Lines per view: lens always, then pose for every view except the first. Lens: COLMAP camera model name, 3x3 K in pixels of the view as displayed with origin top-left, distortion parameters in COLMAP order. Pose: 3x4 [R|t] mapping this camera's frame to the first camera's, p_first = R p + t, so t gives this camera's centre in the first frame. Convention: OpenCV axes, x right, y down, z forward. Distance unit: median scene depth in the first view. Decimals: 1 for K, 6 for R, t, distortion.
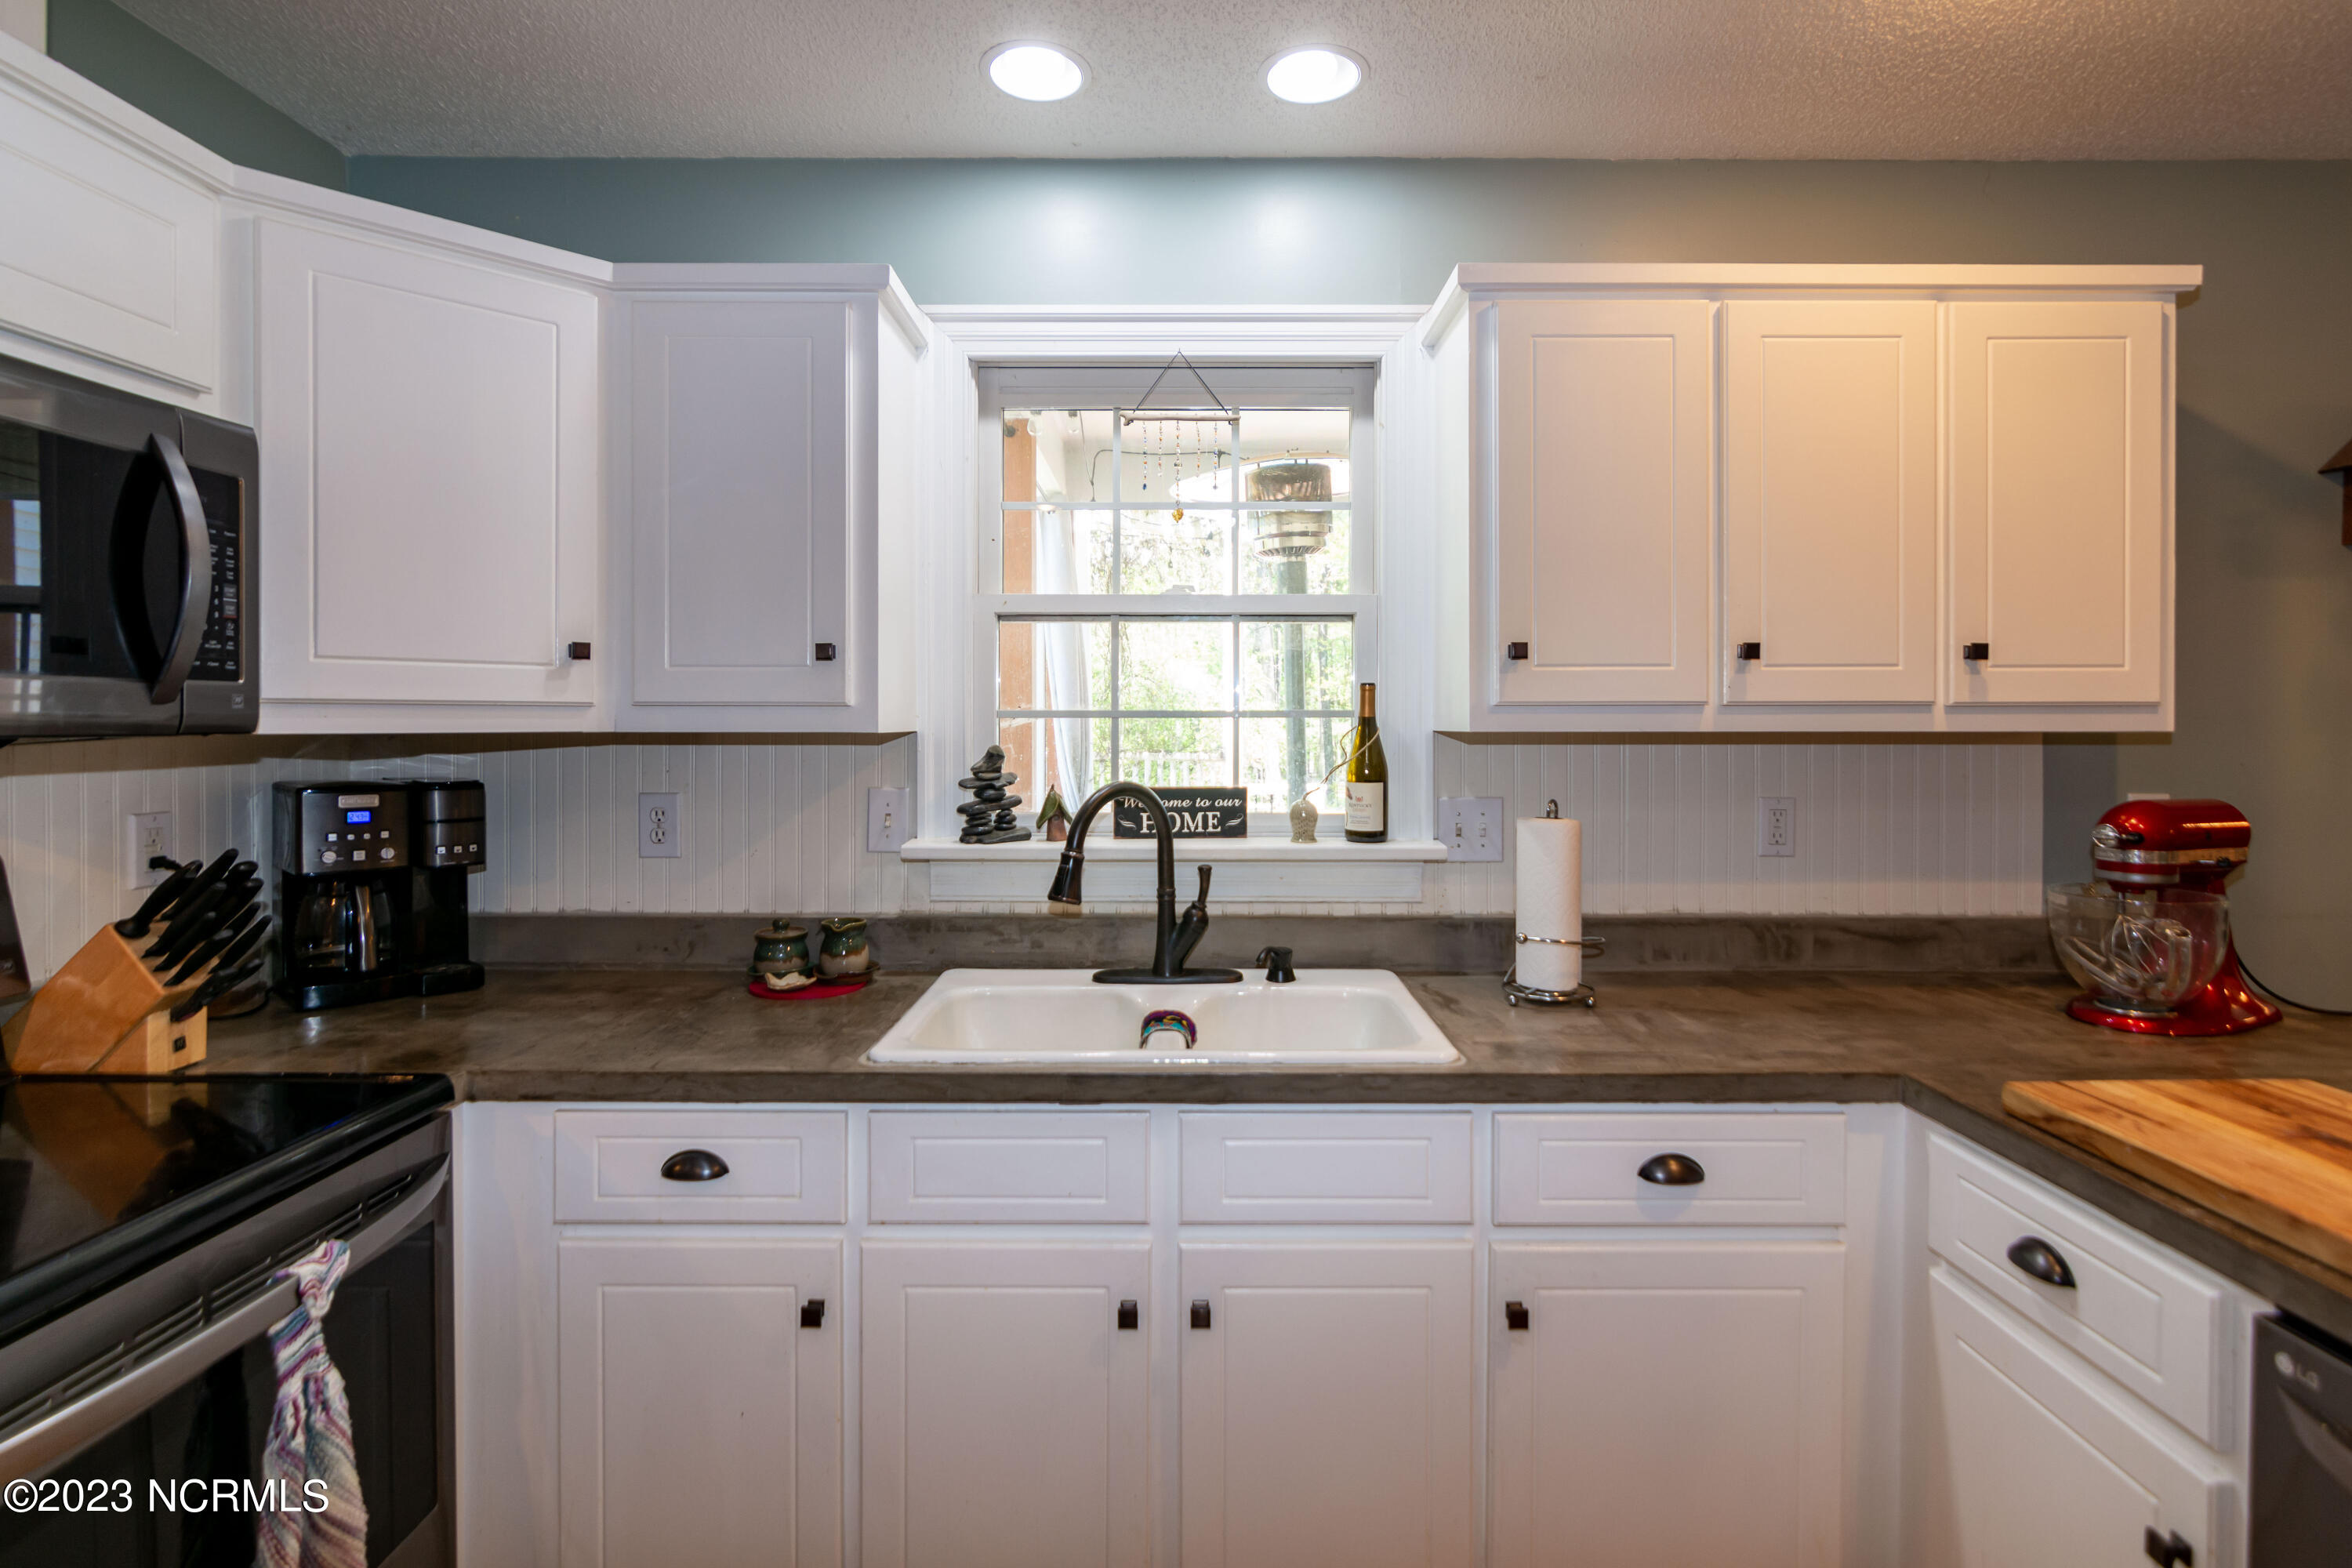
lens RADIAL K [[1177.0, 0, 1197.7], [0, 1177.0, 733.3], [0, 0, 1]] dist [0.003192, 0.002405]
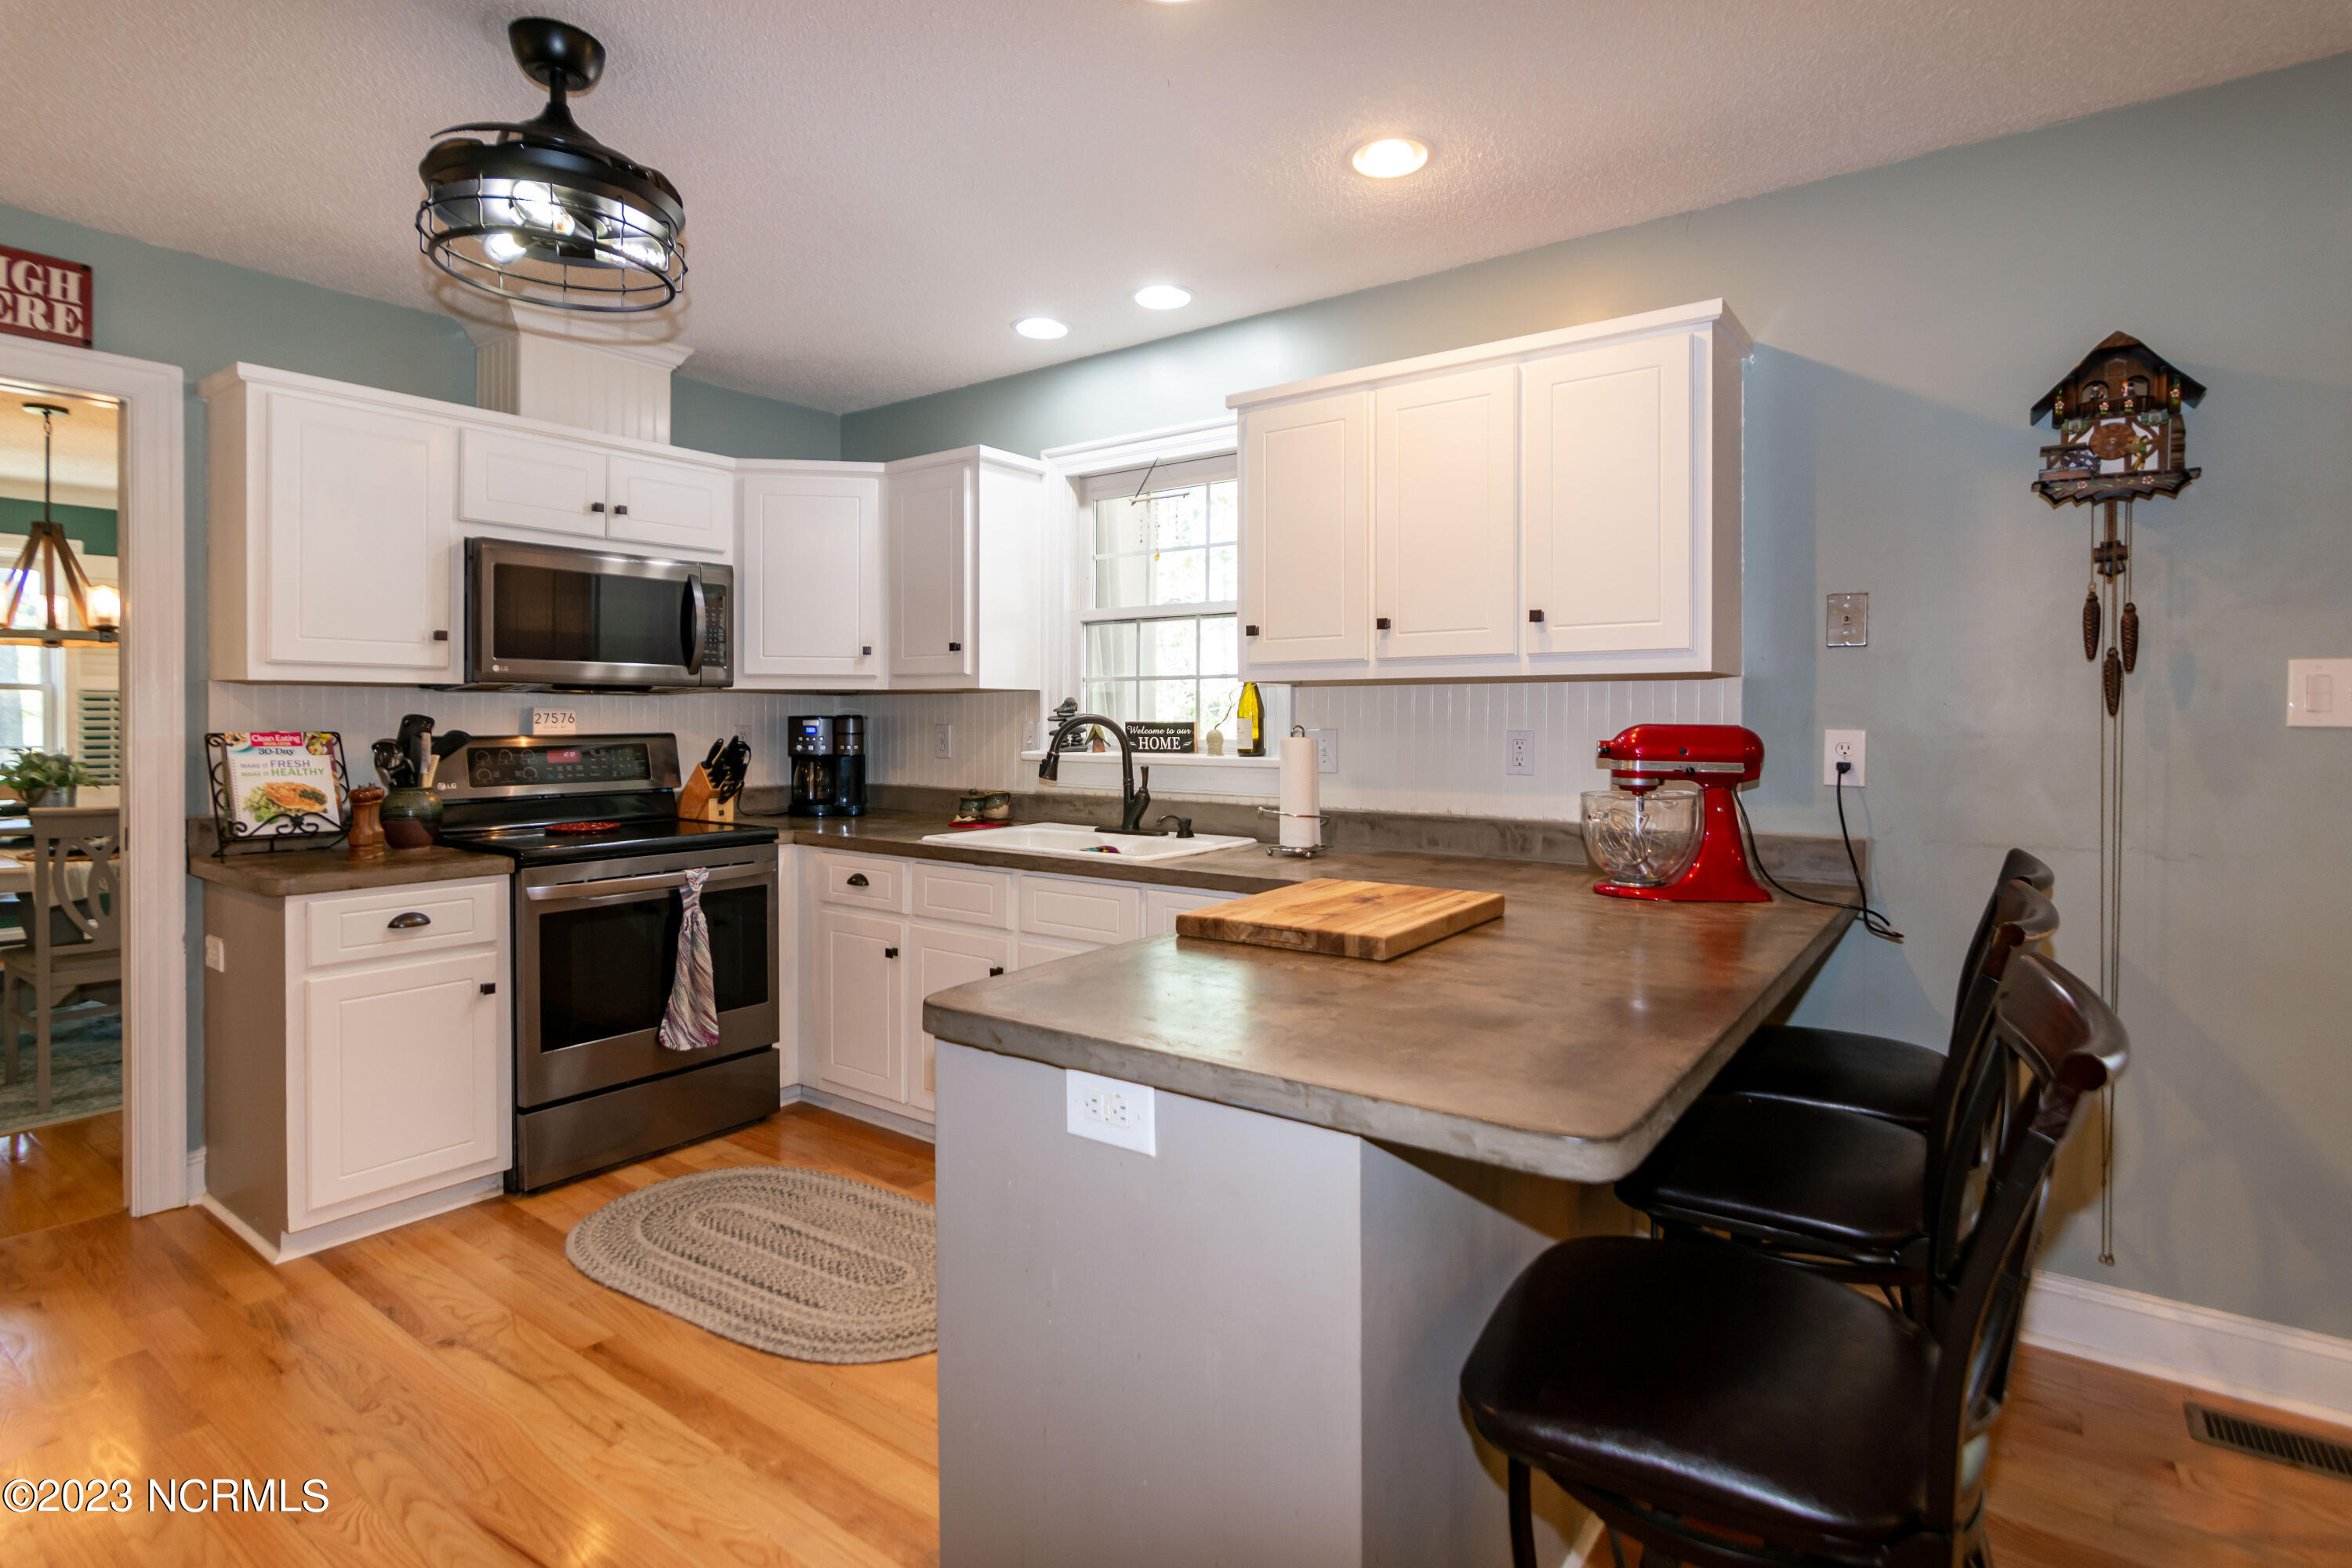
lens RADIAL K [[1177.0, 0, 1178.0], [0, 1177.0, 725.9], [0, 0, 1]] dist [0.003192, 0.002405]
pose [[0.803547, 0.003744, -0.595229, 1.036486], [-0.006295, 0.999978, -0.002208, 0.058103], [0.595208, 0.005521, 0.803553, -0.317742]]
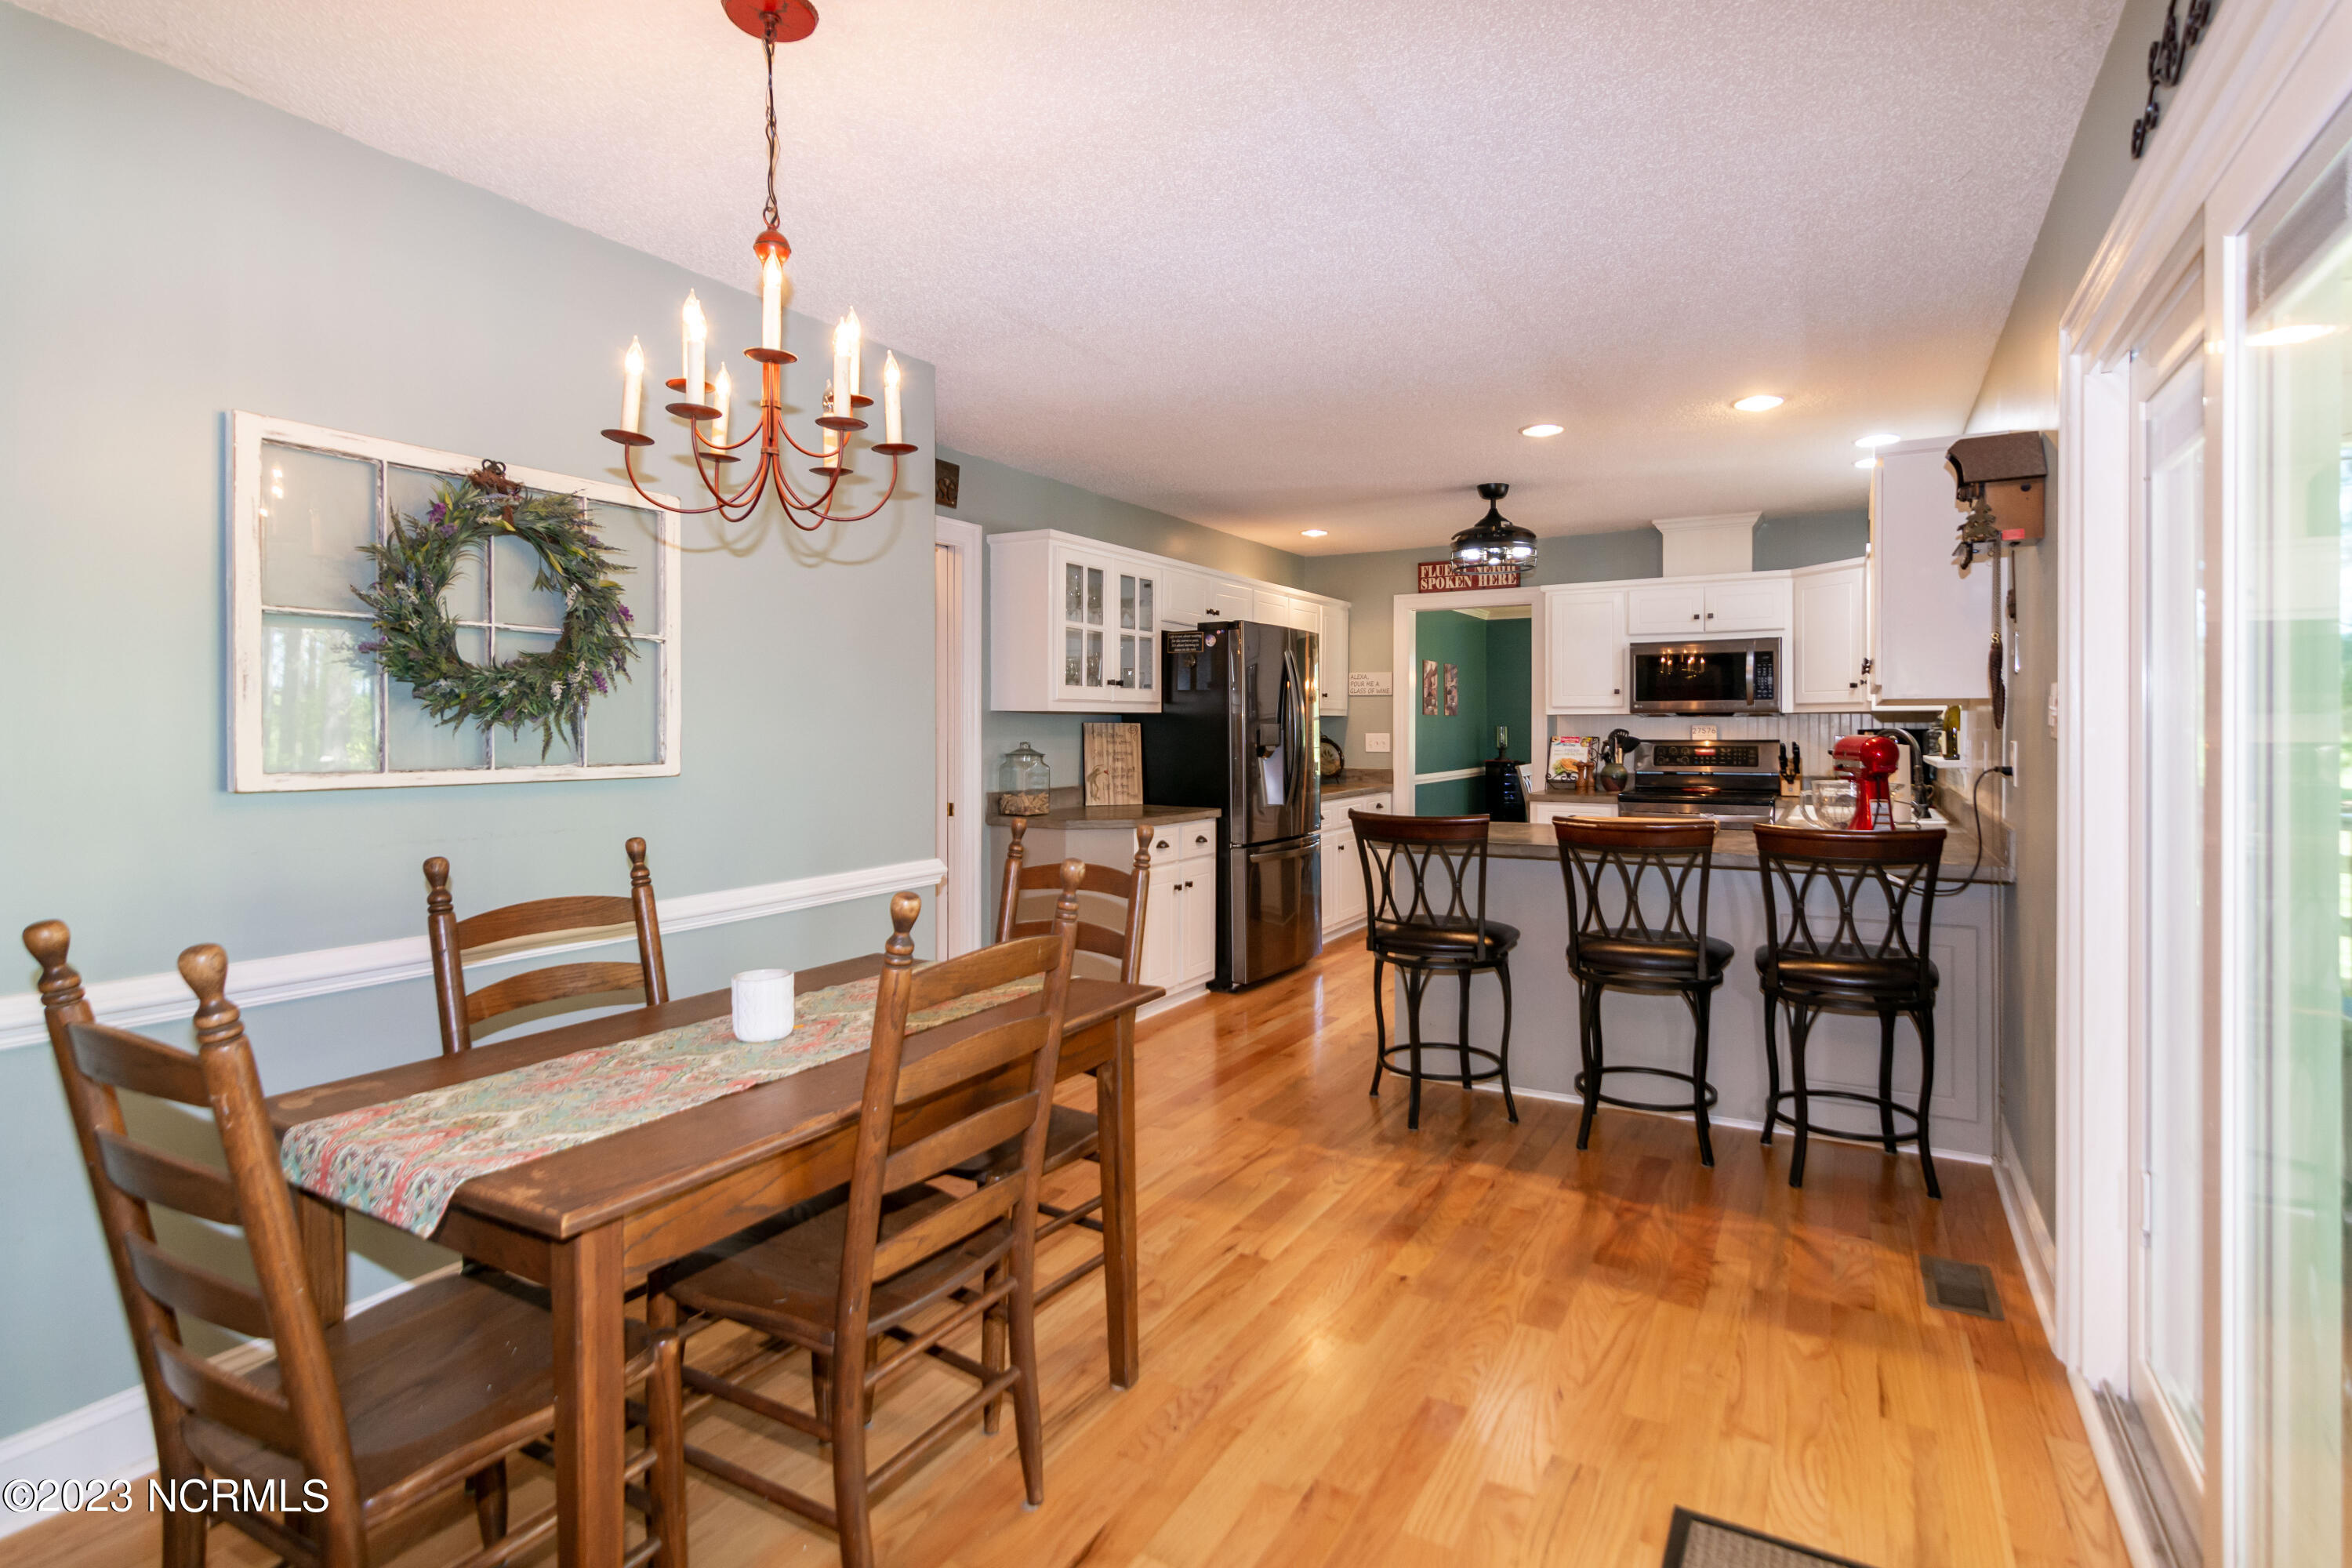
lens RADIAL K [[1177.0, 0, 1192.9], [0, 1177.0, 706.4], [0, 0, 1]] dist [0.003192, 0.002405]
pose [[-0.493018, -0.018015, -0.869833, 2.708699], [-0.010170, 0.999837, -0.014943, 0.044283], [0.869960, 0.001479, -0.493121, 0.898132]]
